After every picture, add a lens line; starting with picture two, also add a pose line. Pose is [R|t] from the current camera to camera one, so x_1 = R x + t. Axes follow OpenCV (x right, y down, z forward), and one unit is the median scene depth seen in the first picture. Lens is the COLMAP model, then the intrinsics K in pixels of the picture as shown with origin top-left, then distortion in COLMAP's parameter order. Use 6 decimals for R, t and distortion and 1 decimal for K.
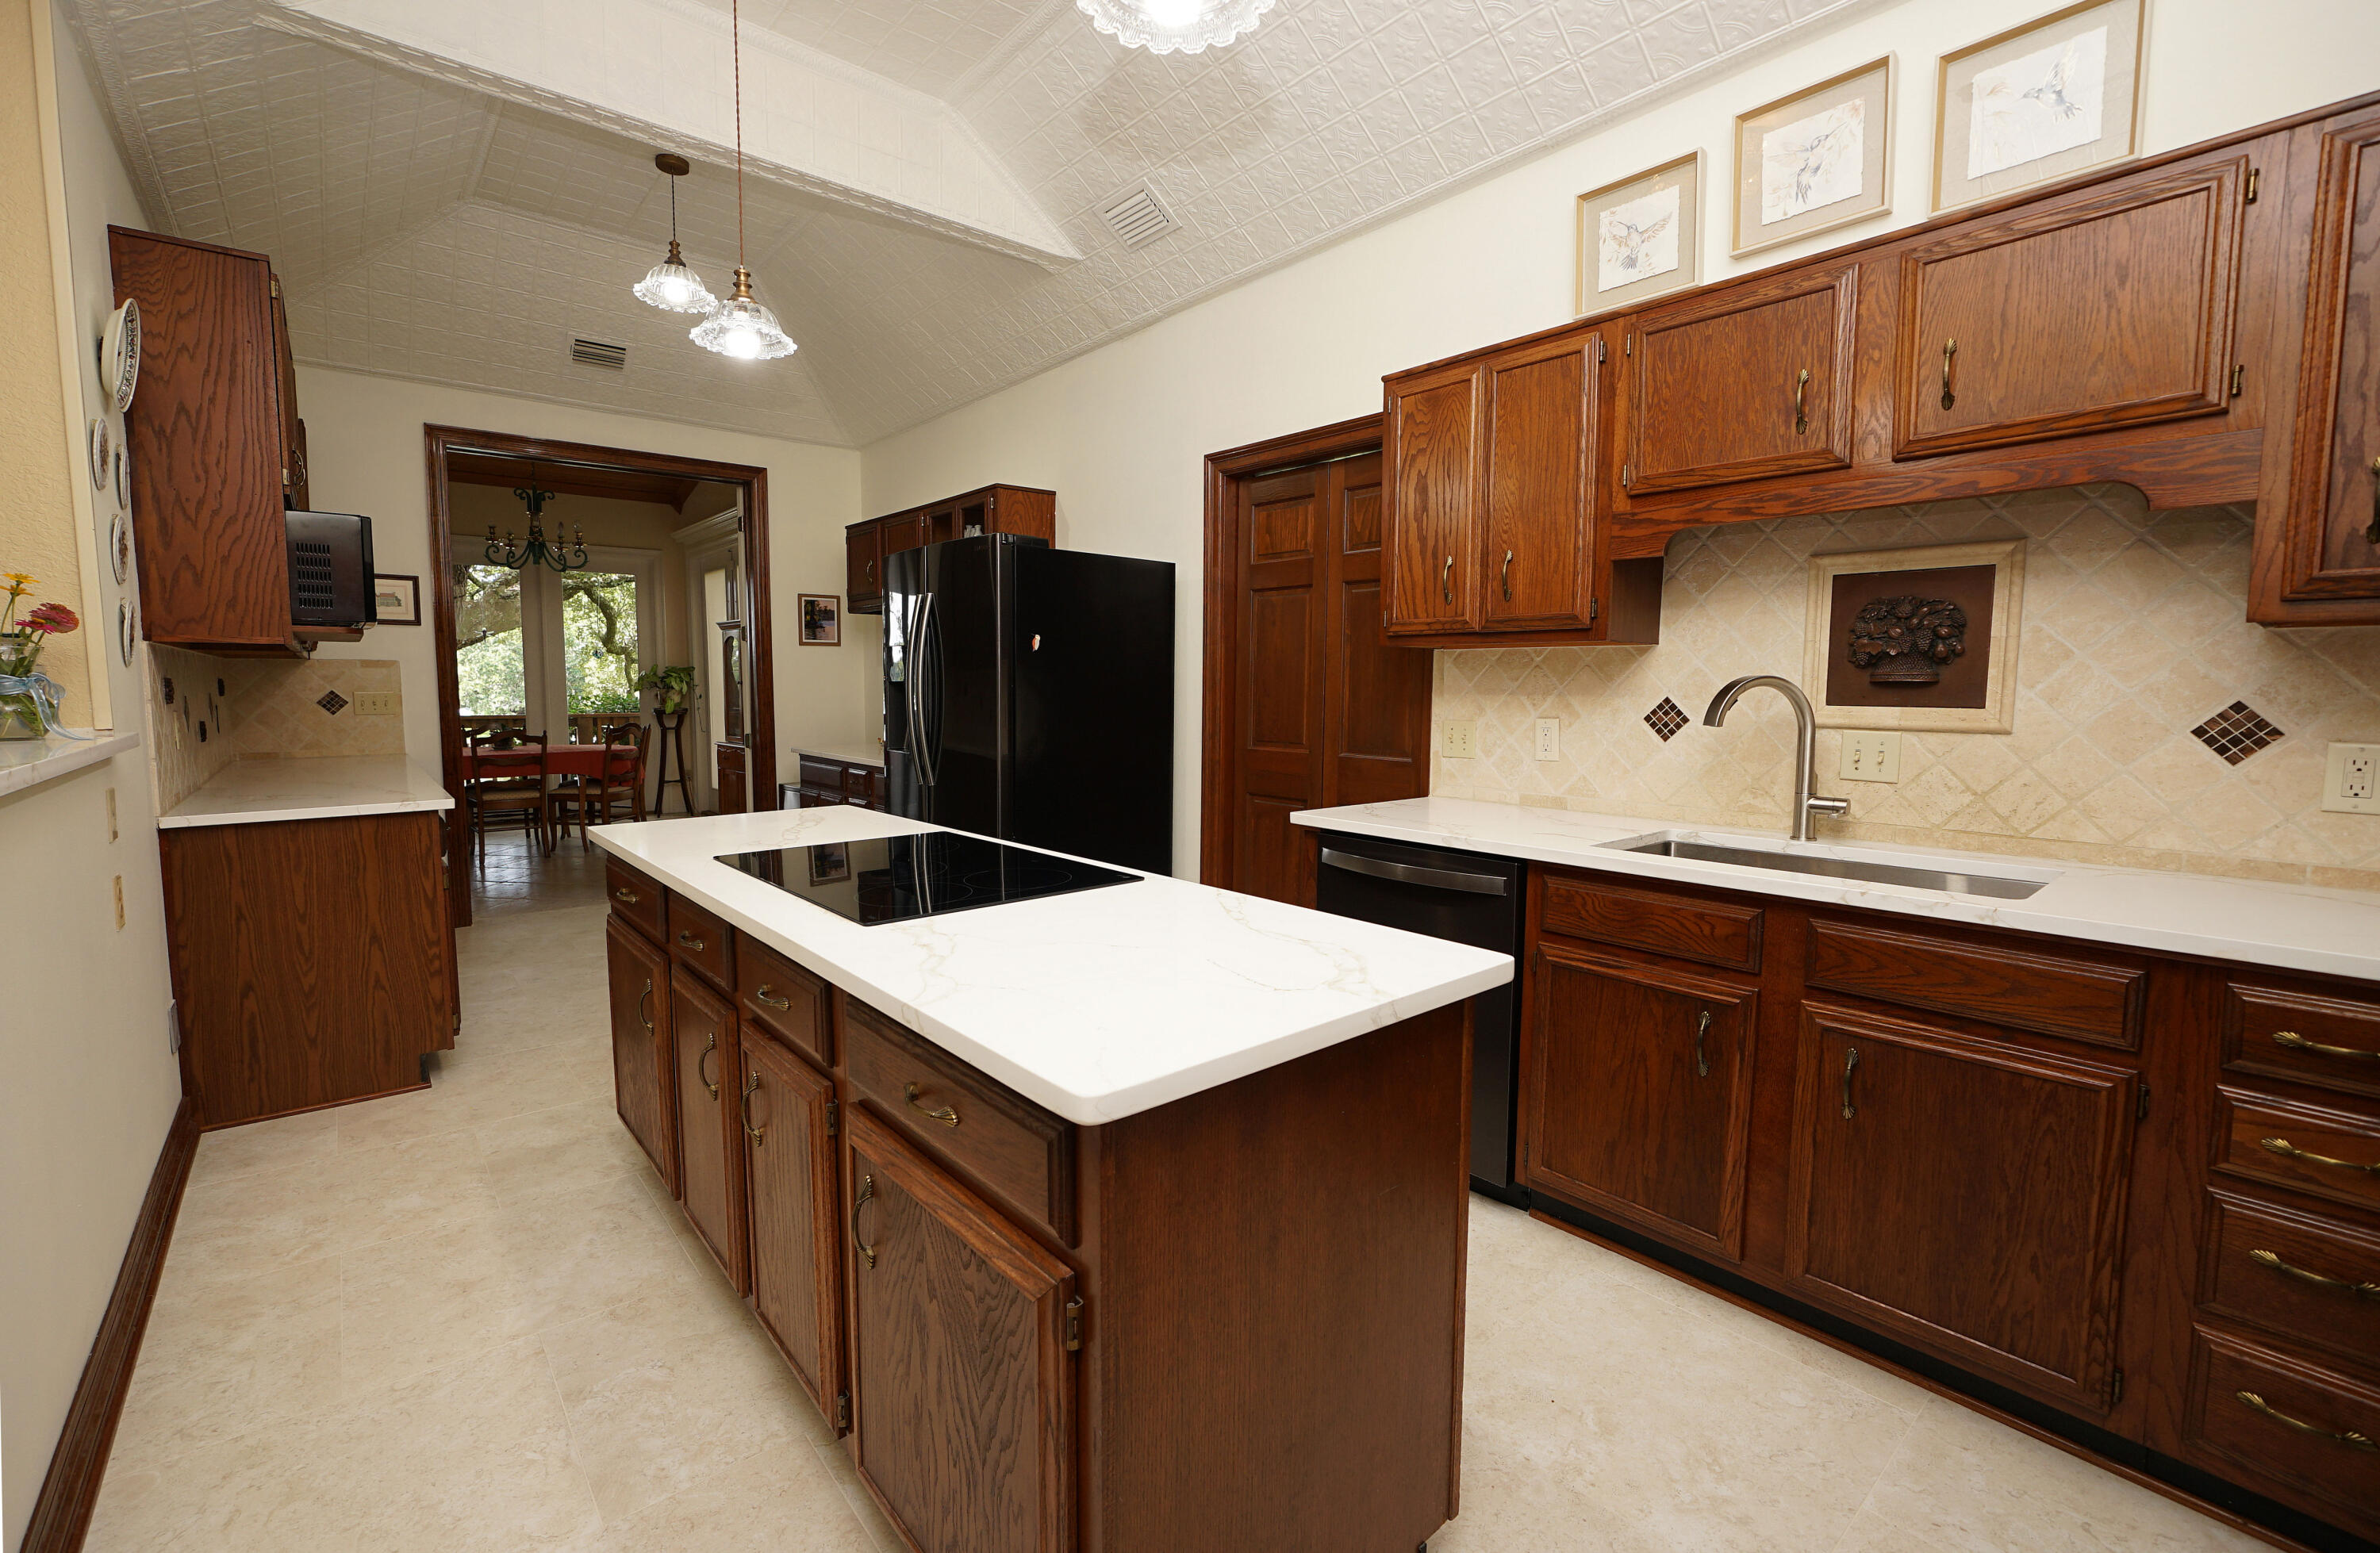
lens RADIAL K [[1012.1, 0, 1168.9], [0, 1012.1, 768.9], [0, 0, 1]] dist [-0.020018, 0.007760]
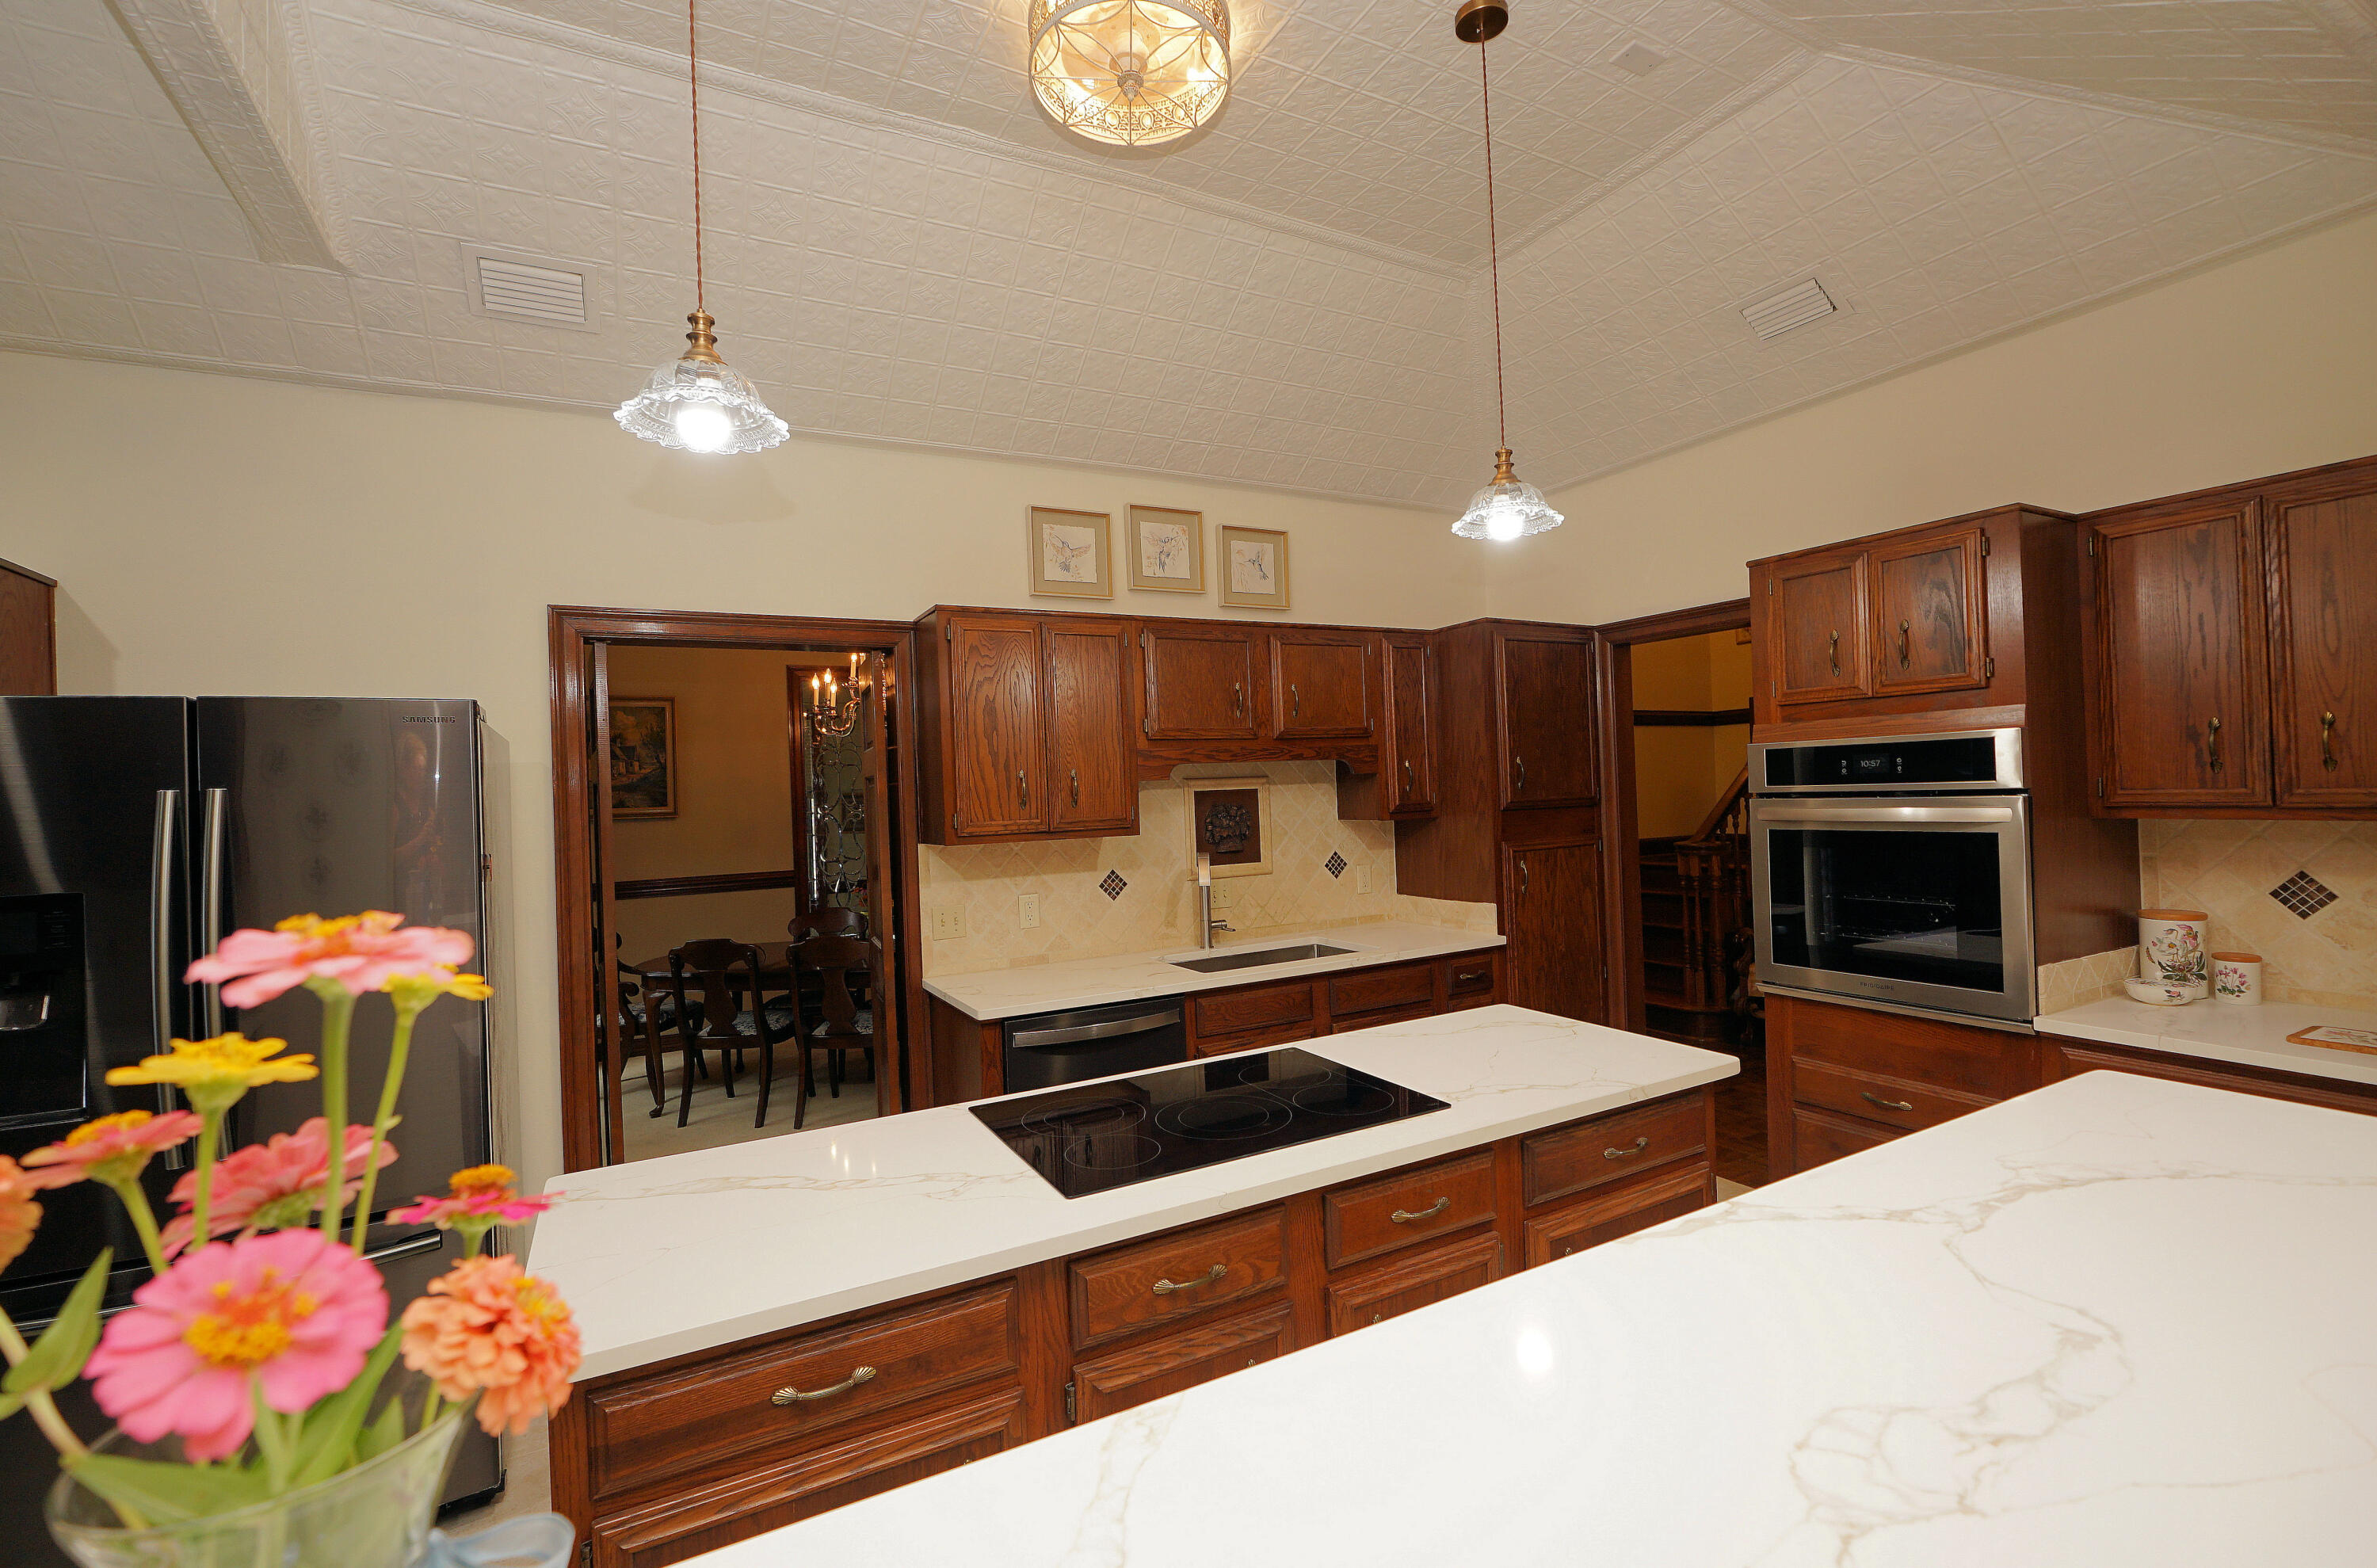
lens RADIAL K [[1037.7, 0, 1202.8], [0, 1037.7, 784.5], [0, 0, 1]] dist [-0.003322, -0.000200]
pose [[0.188620, -0.004648, 0.982039, -0.940524], [0.122420, 0.992300, -0.018817, -0.148058], [-0.974390, 0.123770, 0.187737, 0.572021]]
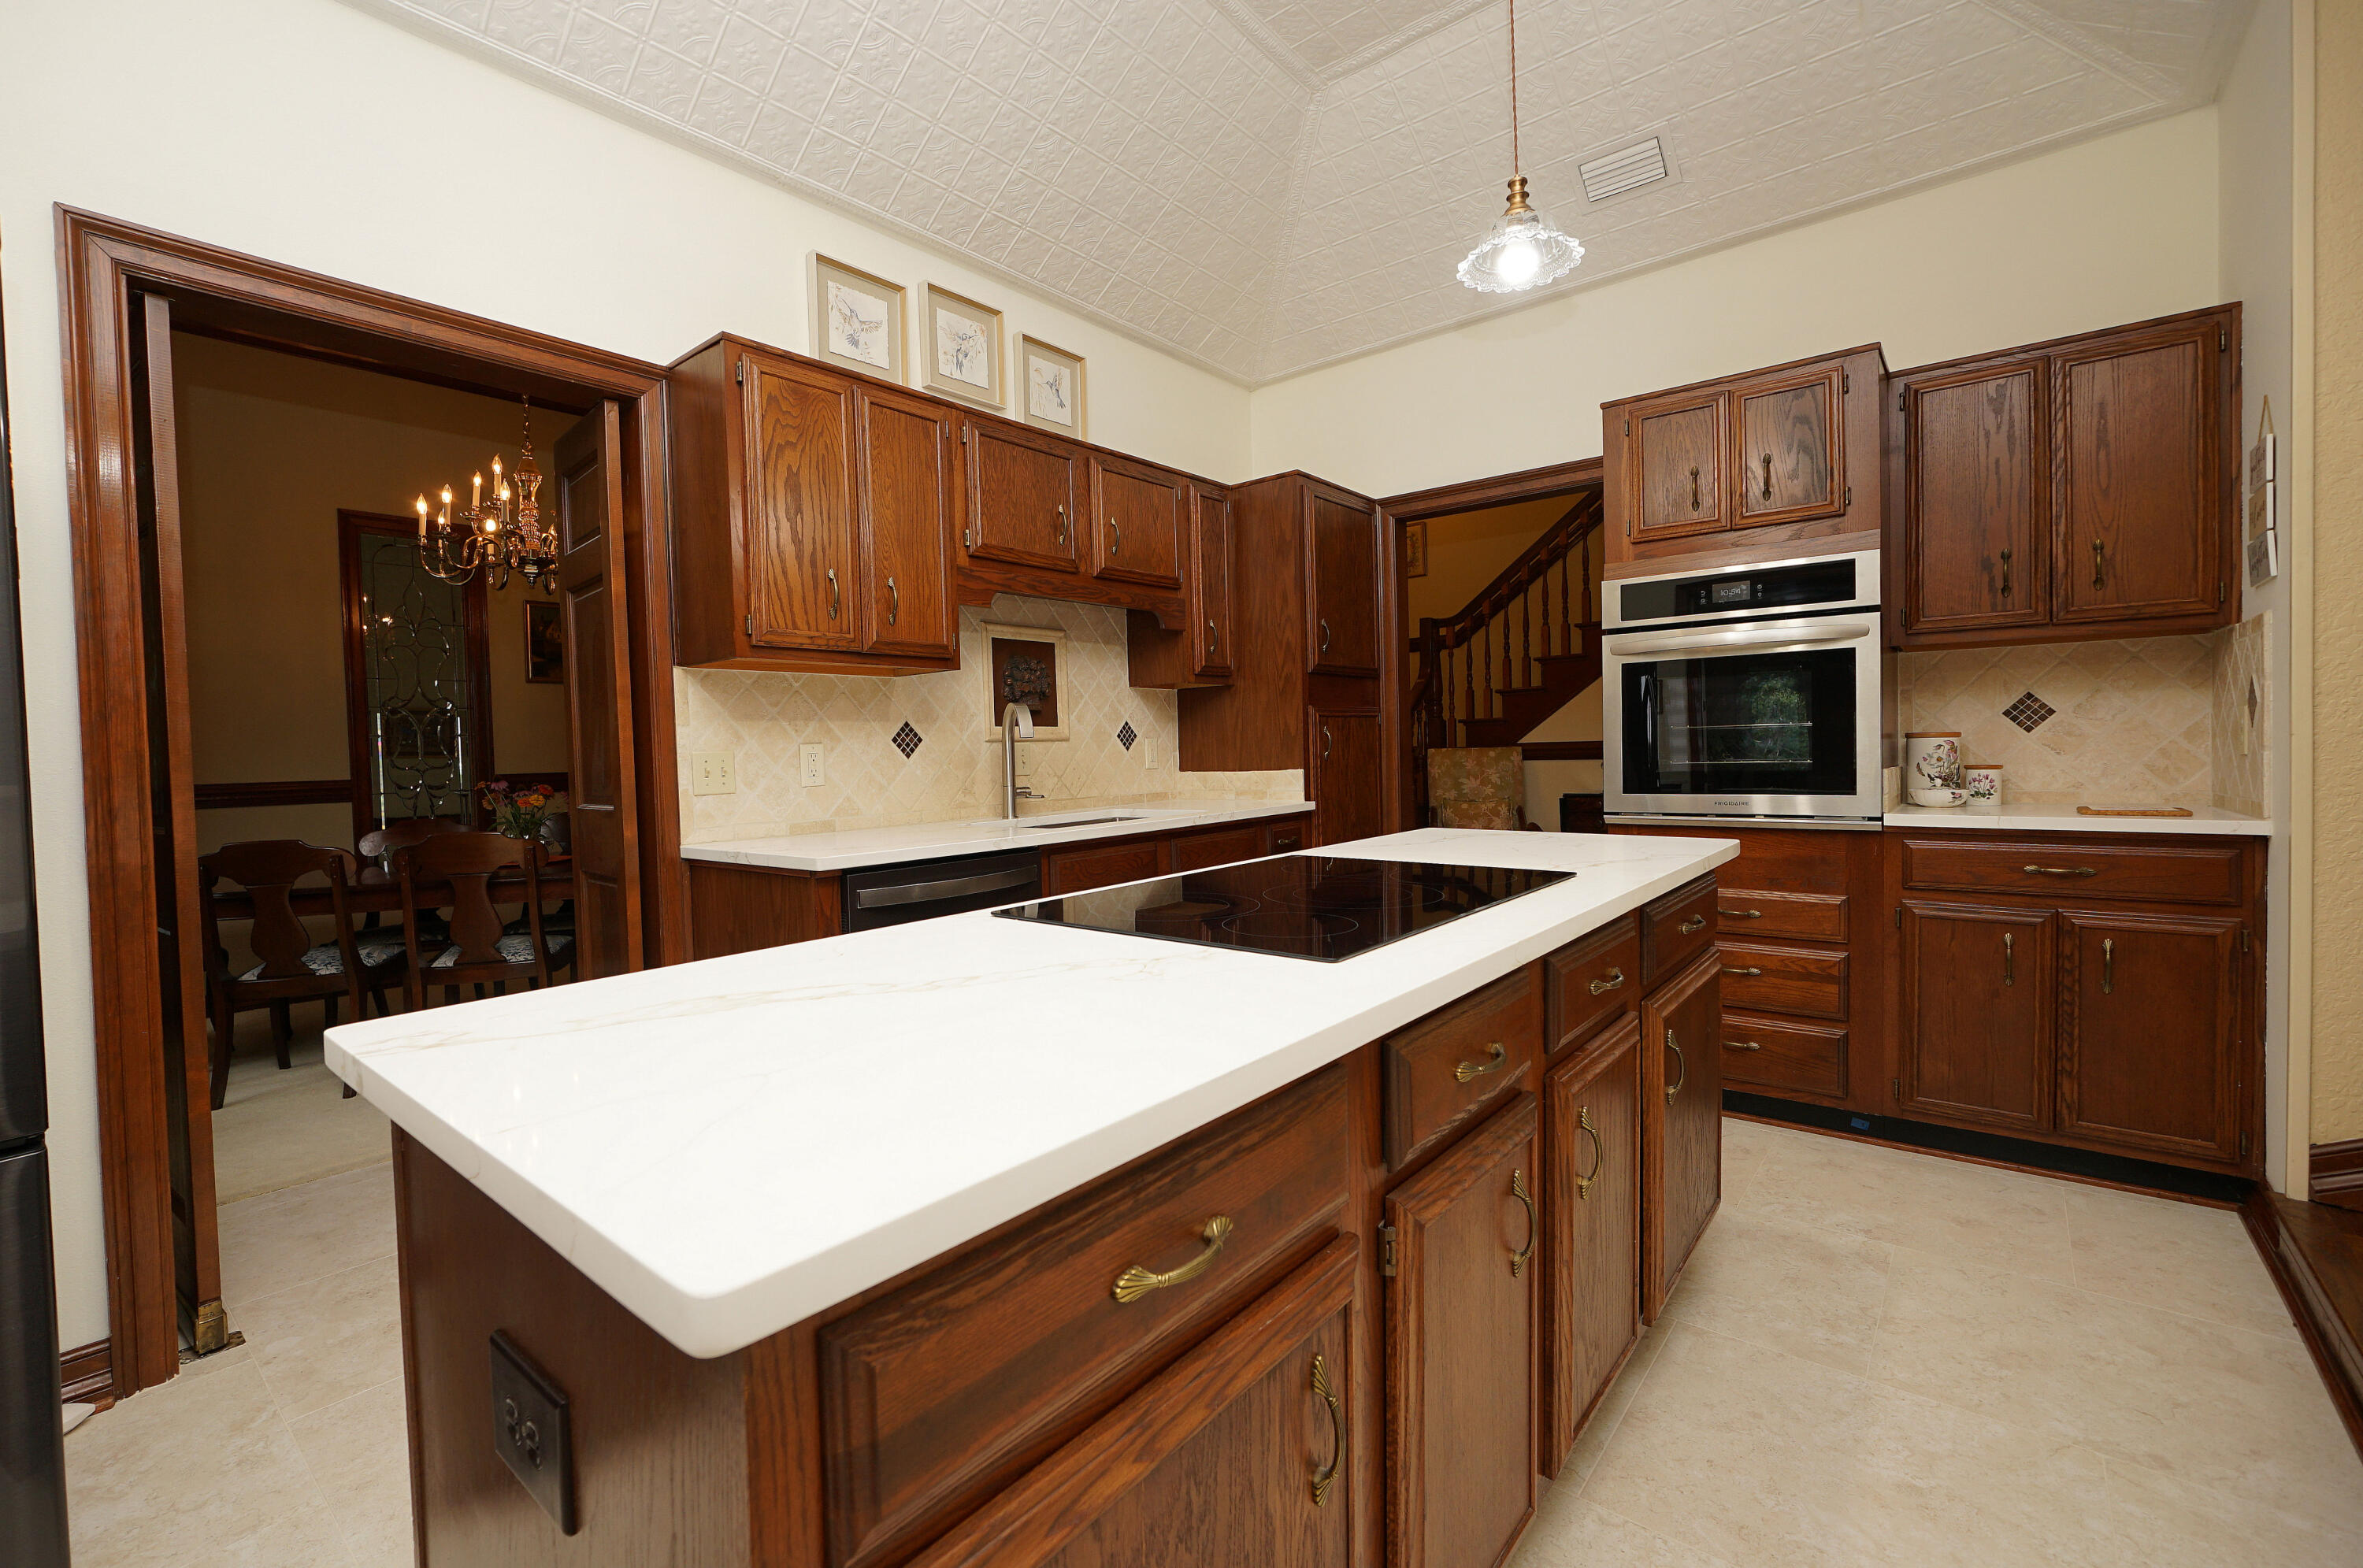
lens RADIAL K [[1011.5, 0, 1144.7], [0, 1011.5, 780.0], [0, 0, 1]] dist [-0.020362, 0.008368]
pose [[-0.170870, -0.026200, 0.984945, -0.733000], [0.112141, 0.992634, 0.045859, -0.025373], [-0.978891, 0.118289, -0.166674, 0.922702]]
